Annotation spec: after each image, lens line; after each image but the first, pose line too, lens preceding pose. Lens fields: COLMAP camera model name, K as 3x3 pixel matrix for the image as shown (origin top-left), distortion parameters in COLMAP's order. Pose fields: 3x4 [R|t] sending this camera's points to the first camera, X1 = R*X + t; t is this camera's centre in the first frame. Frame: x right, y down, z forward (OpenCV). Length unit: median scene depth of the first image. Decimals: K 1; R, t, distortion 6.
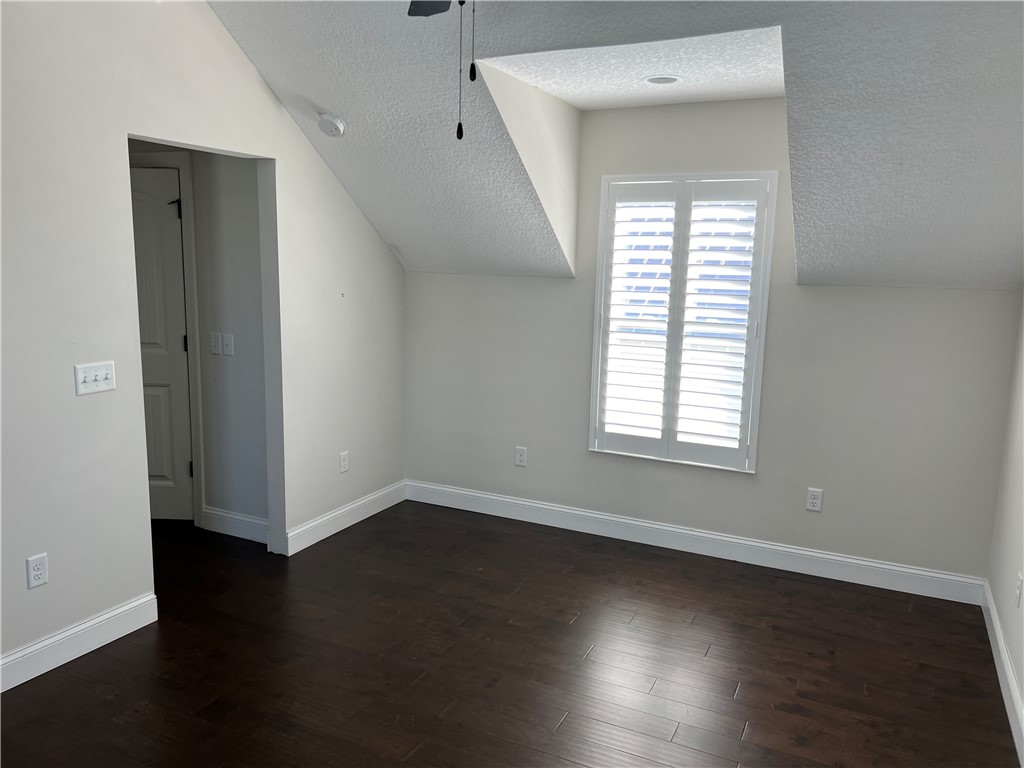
lens RADIAL K [[778.1, 0, 508.6], [0, 778.1, 378.9], [0, 0, 1]] dist [0.006284, 0.004641]
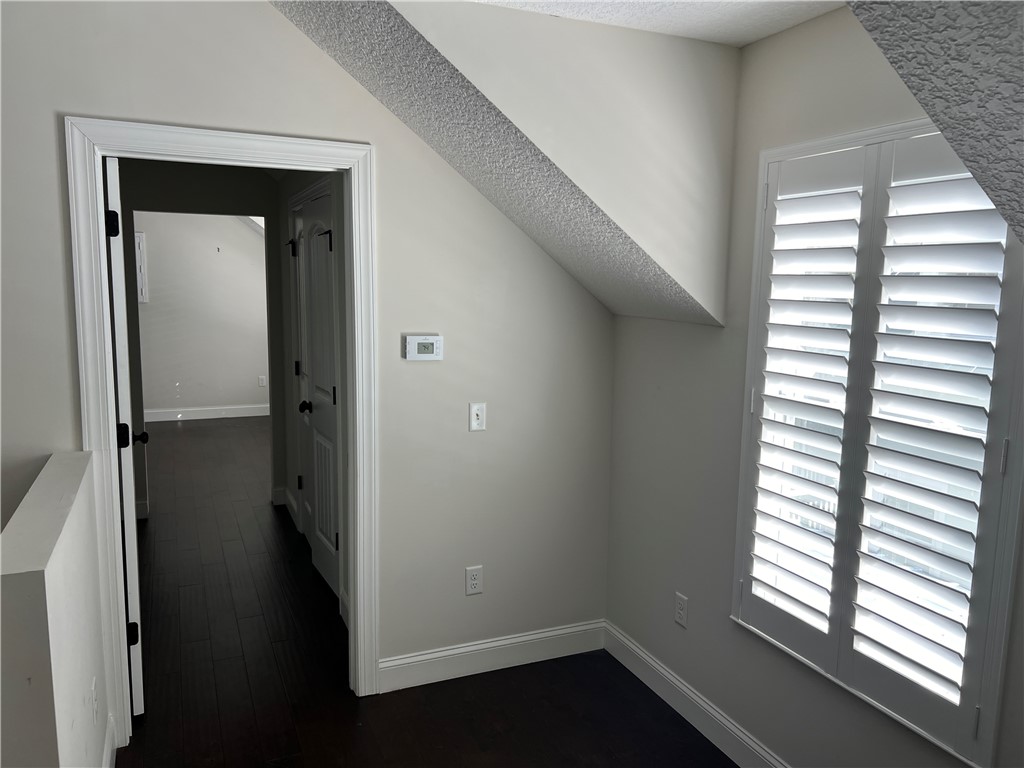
lens RADIAL K [[778.1, 0, 513.1], [0, 778.1, 388.7], [0, 0, 1]] dist [0.006284, 0.004641]
pose [[0.765893, 0.085545, -0.637251, 0.363534], [-0.120178, 0.992689, -0.011180, -0.059599], [0.631636, 0.085146, 0.770575, 0.449779]]
